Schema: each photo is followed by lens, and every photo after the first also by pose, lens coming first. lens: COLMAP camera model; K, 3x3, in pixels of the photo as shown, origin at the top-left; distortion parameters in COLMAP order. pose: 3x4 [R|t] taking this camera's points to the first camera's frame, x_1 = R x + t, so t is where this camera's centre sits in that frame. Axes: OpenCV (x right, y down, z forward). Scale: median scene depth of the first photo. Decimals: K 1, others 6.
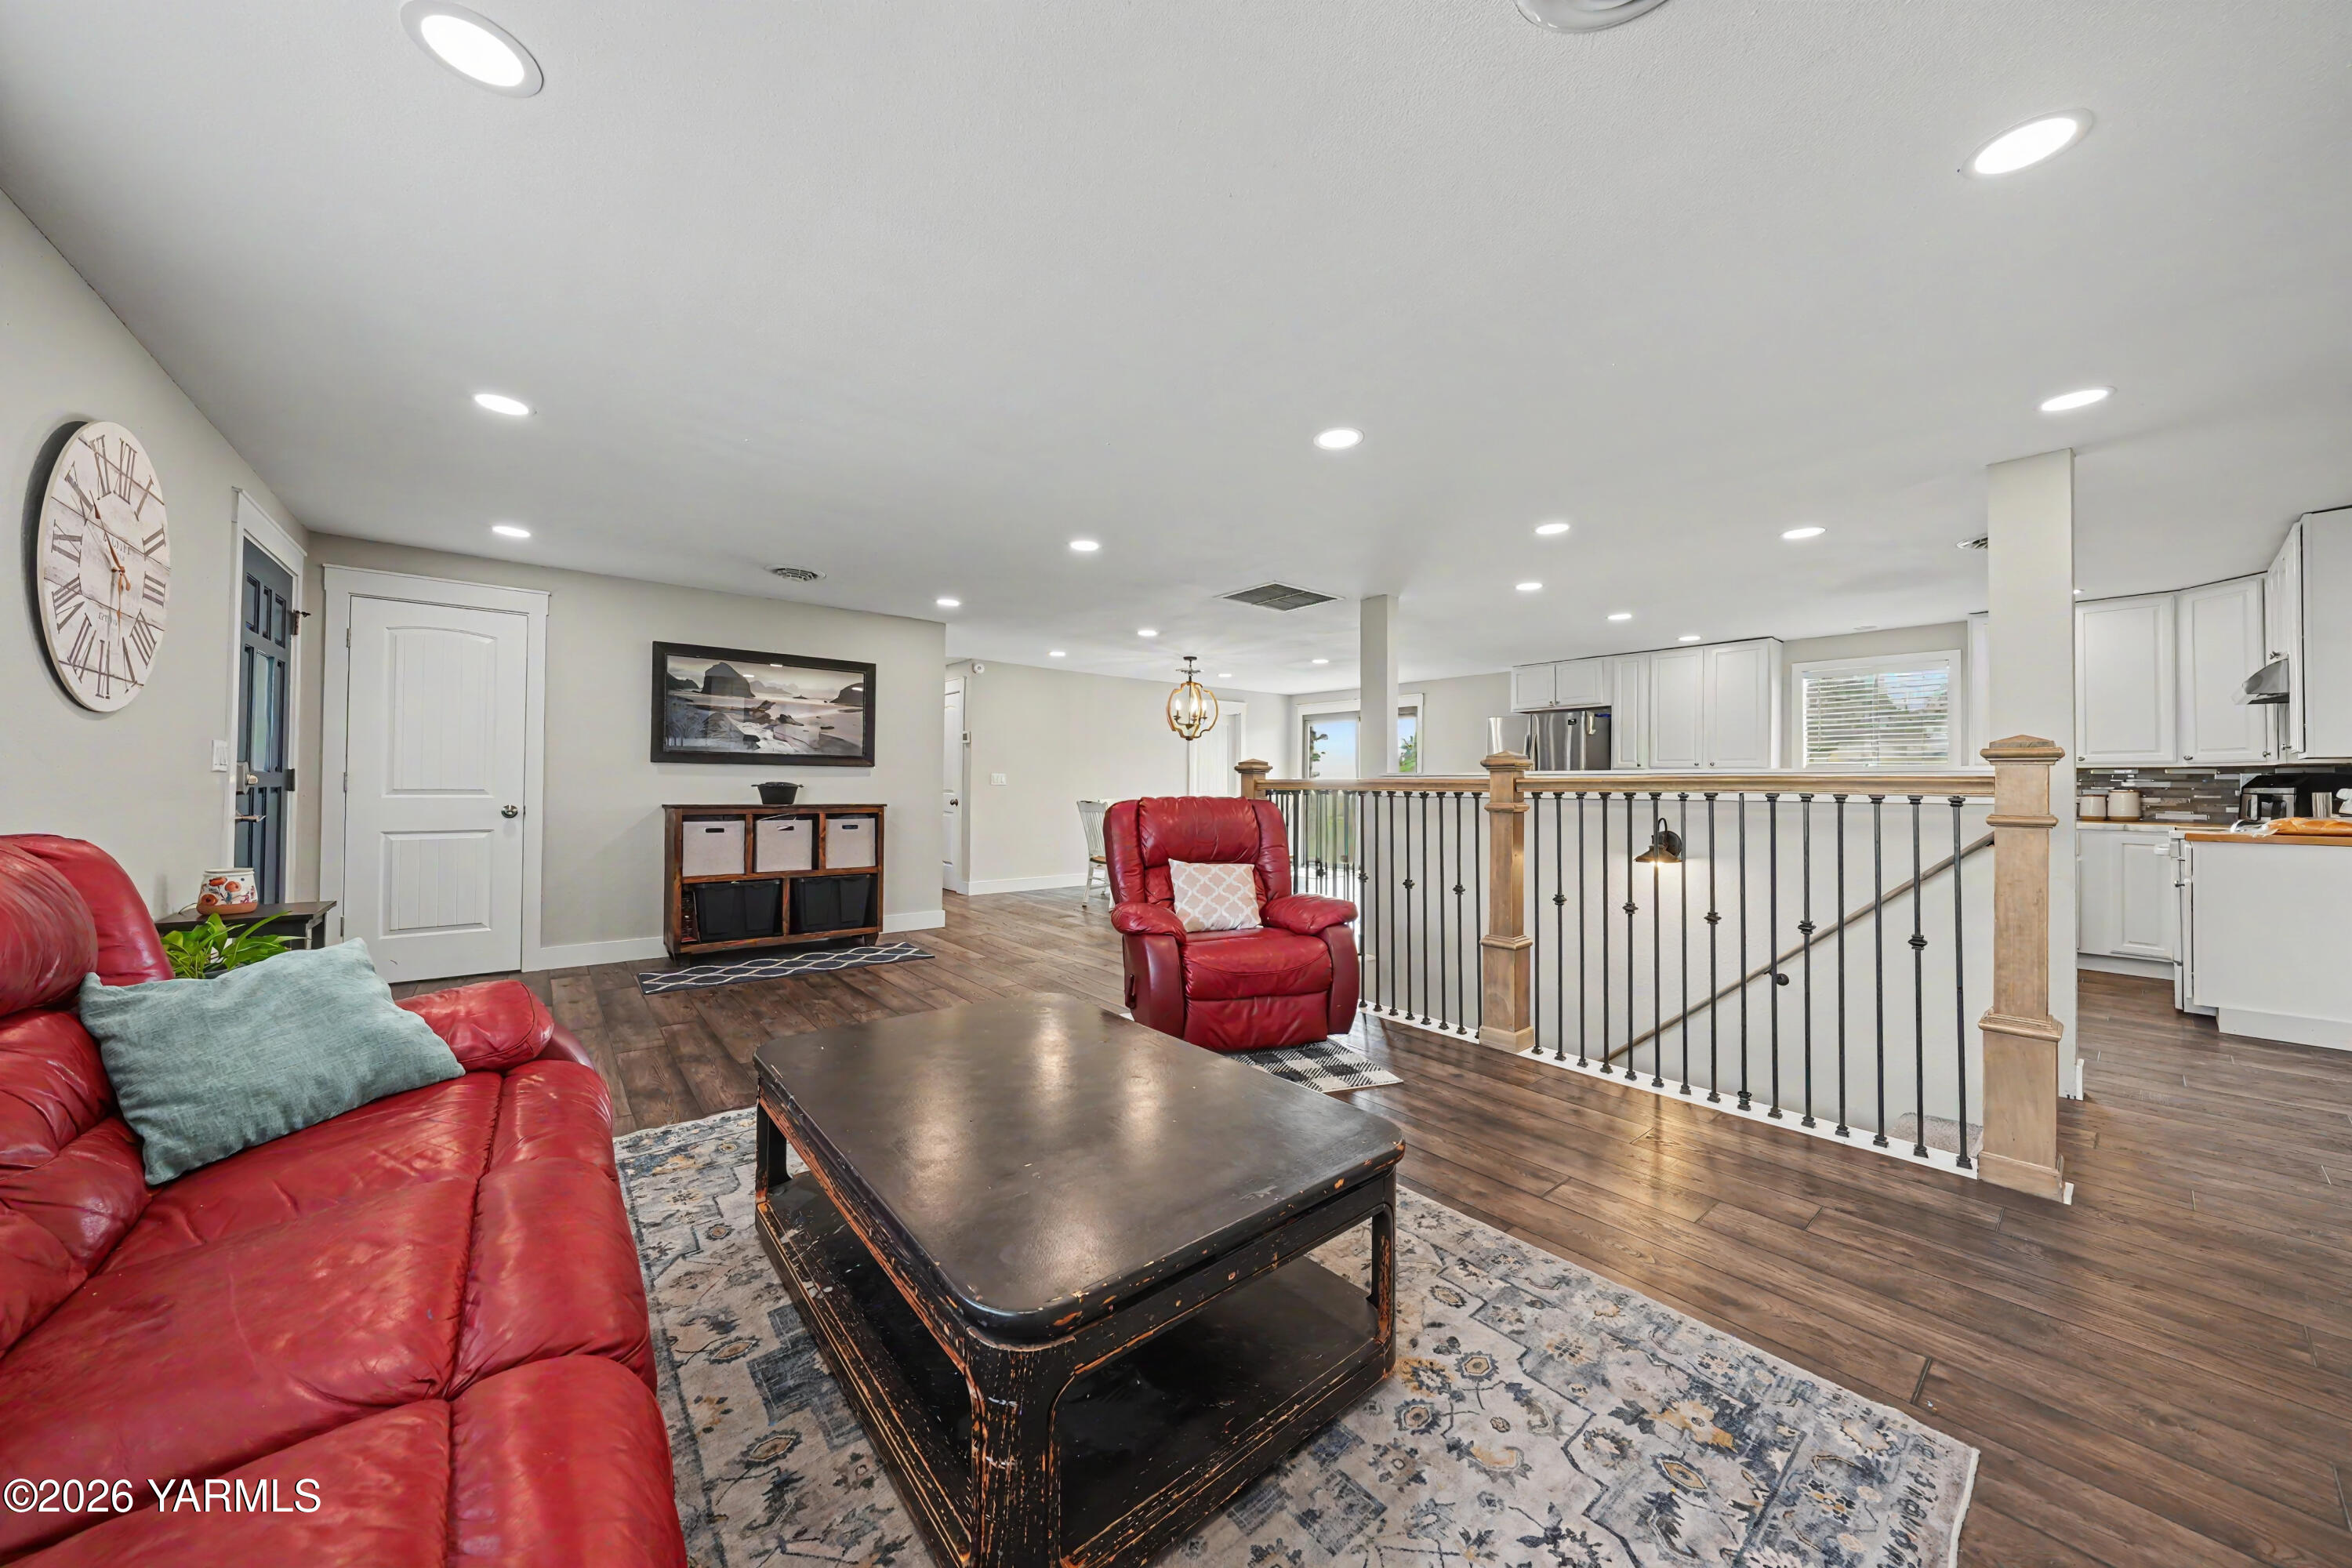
lens RADIAL K [[800.0, 0, 1176.0], [0, 800.0, 784.0], [0, 0, 1]] dist [0.000113, 0.000147]
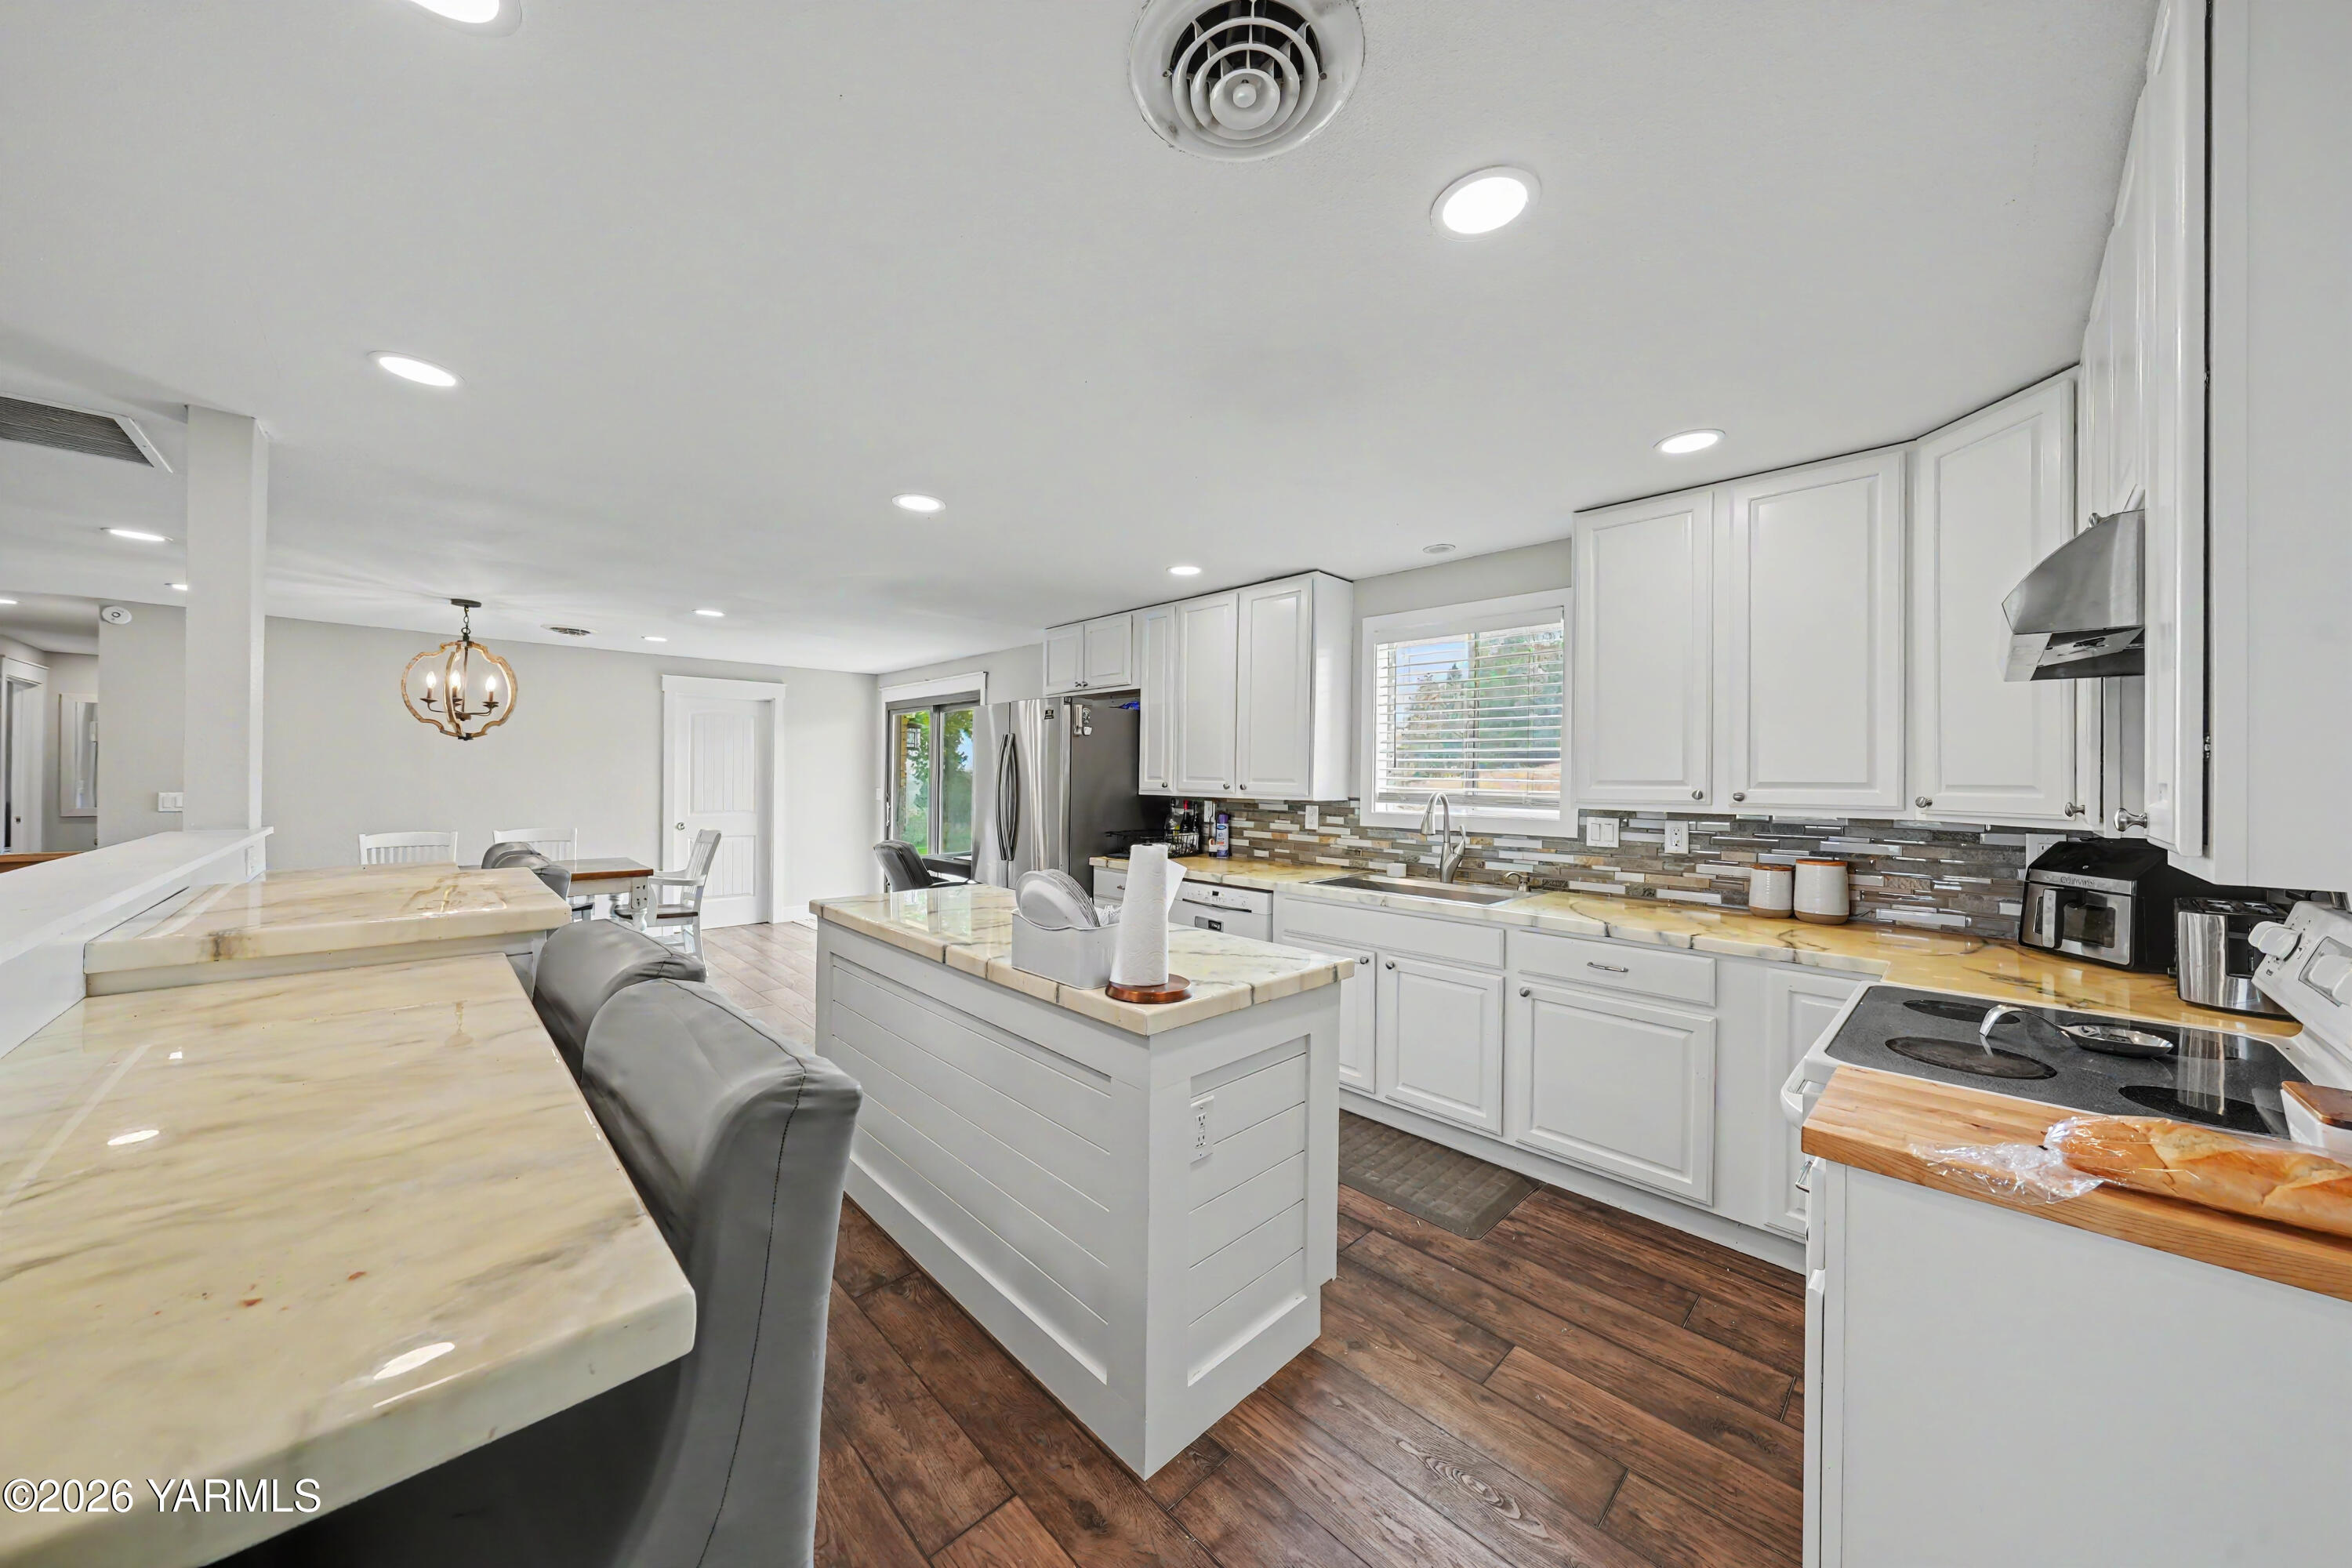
lens RADIAL K [[800.0, 0, 1176.0], [0, 800.0, 784.0], [0, 0, 1]] dist [0.000113, 0.000147]
pose [[0.995934, 0.000504, 0.090089, 0.741835], [-0.001722, 0.999908, 0.013444, -0.045838], [-0.090074, -0.013545, 0.995843, 0.542394]]
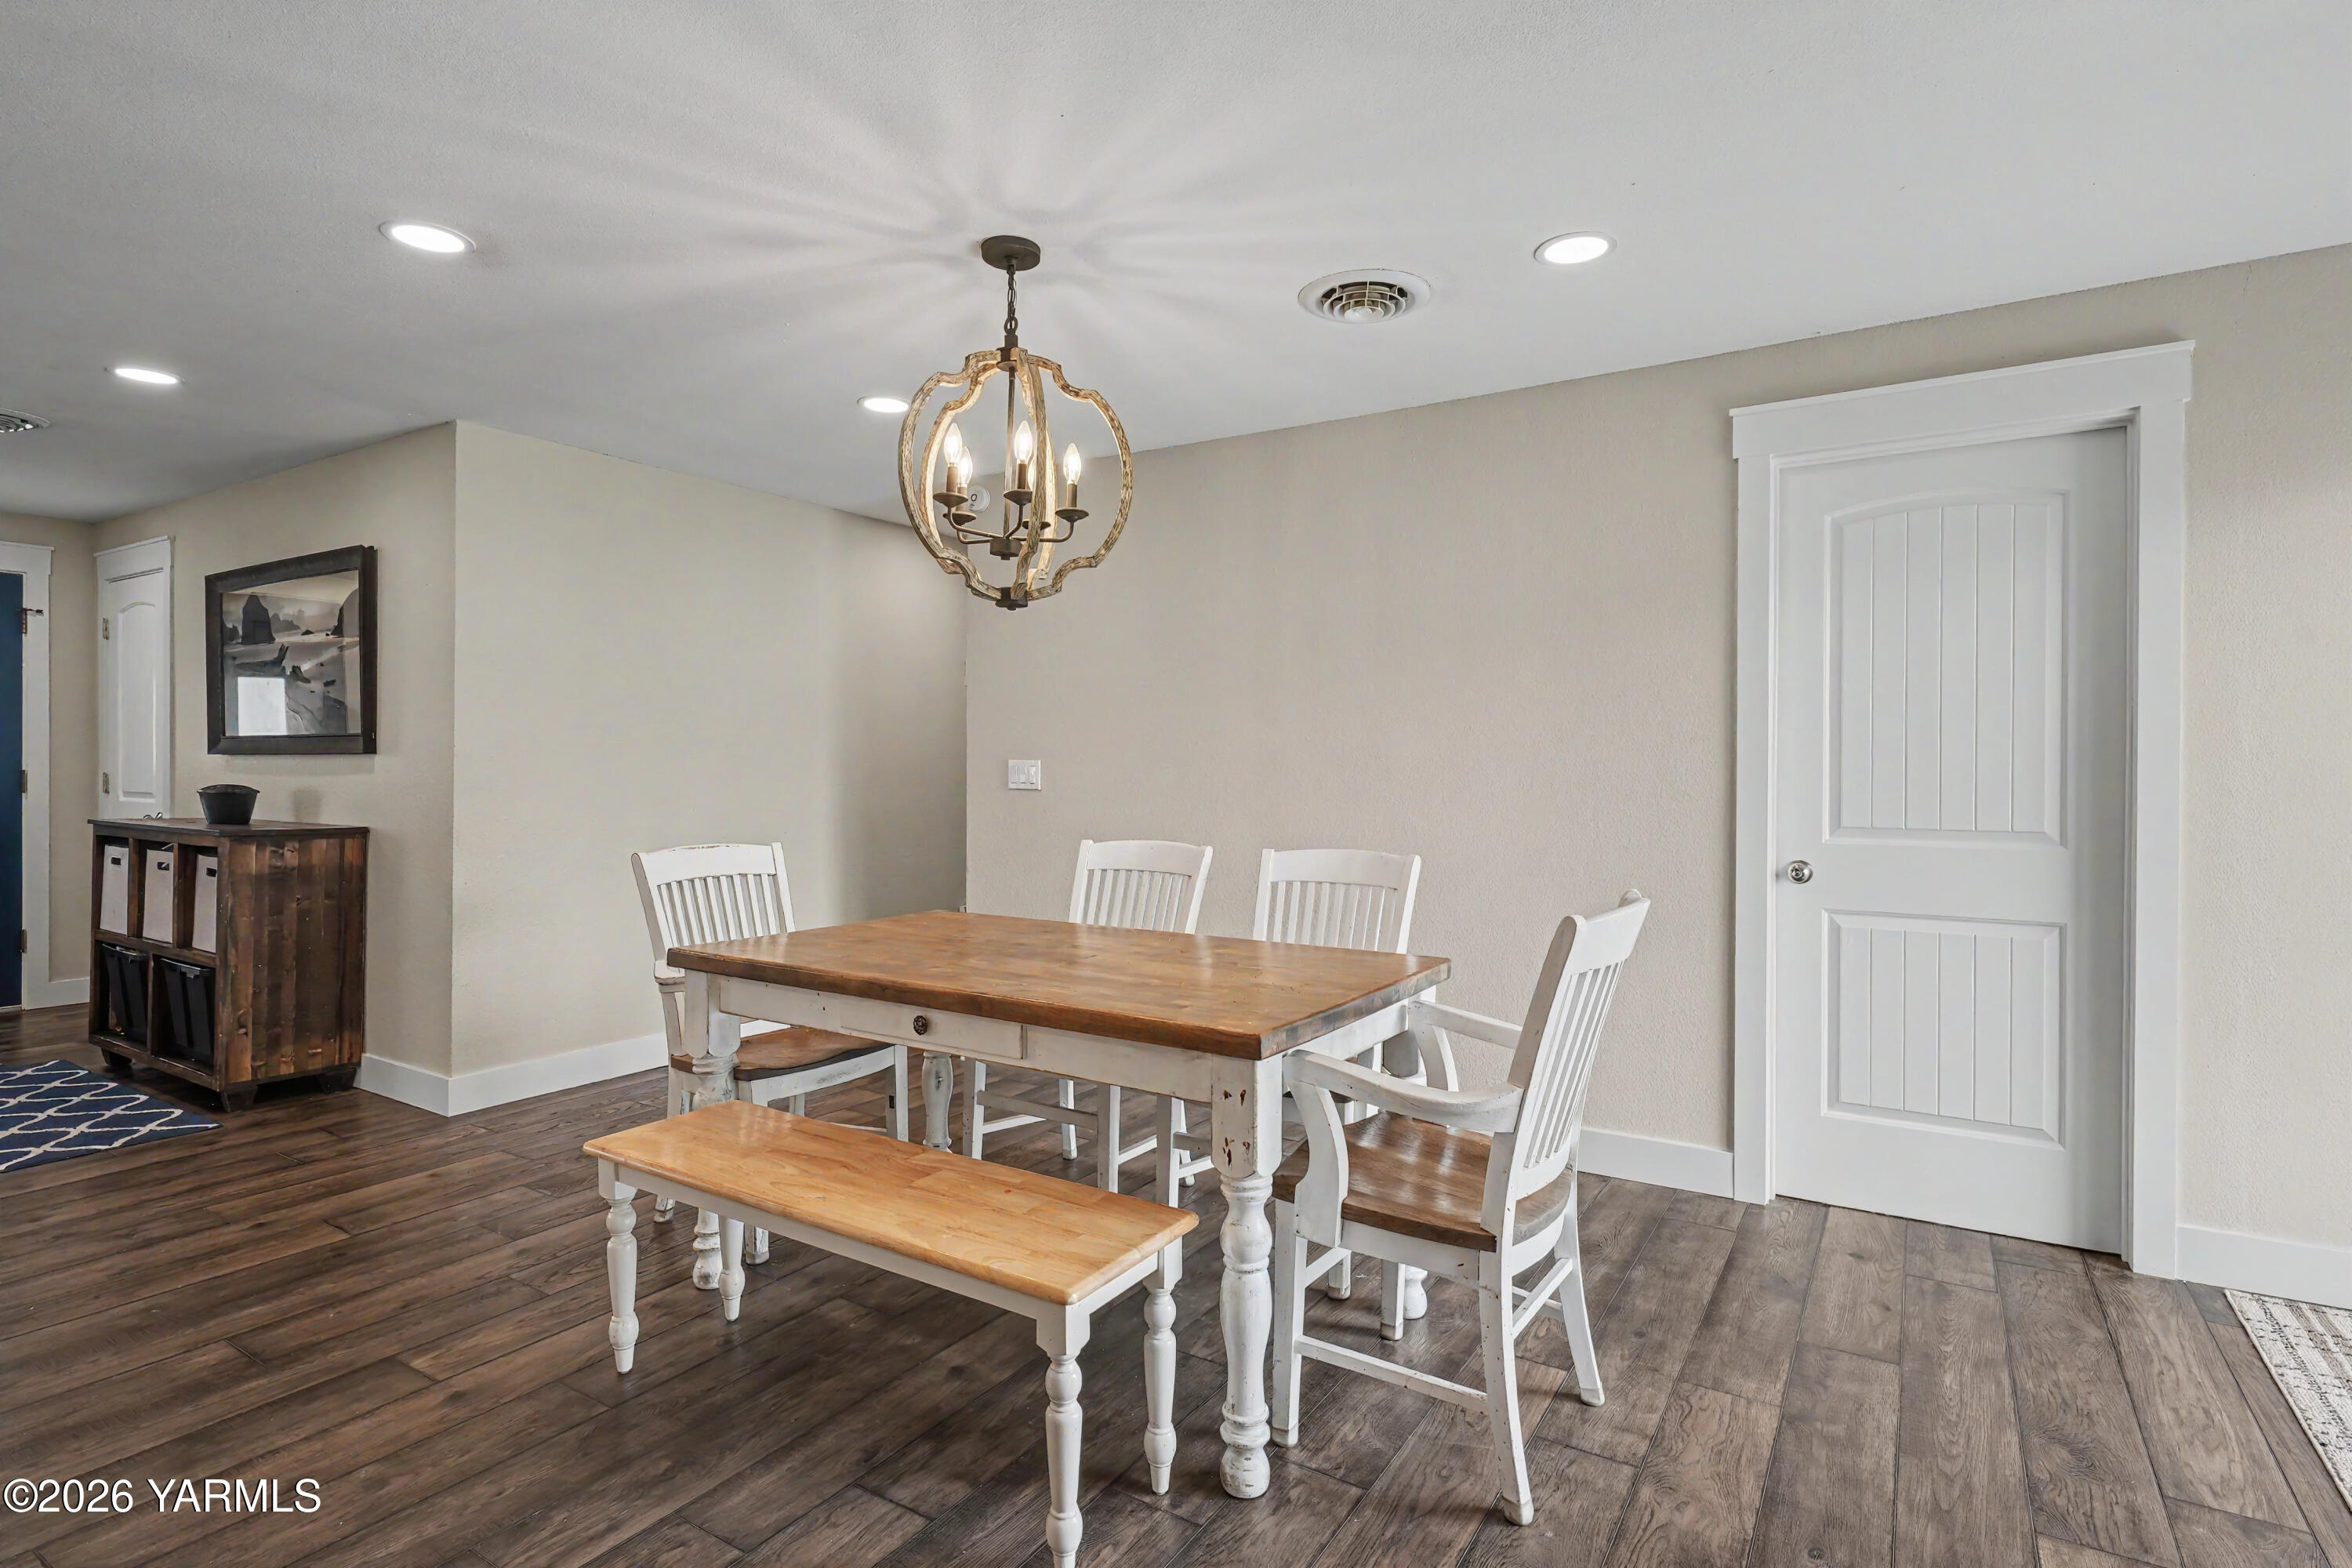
lens RADIAL K [[1181.0, 0, 1176.0], [0, 1181.0, 784.0], [0, 0, 1]] dist [0.001583, 0.000333]
pose [[0.308110, 0.004747, -0.951339, 0.544144], [0.001103, 0.999985, 0.005347, -0.007551], [0.951350, -0.002696, 0.308100, 1.423167]]
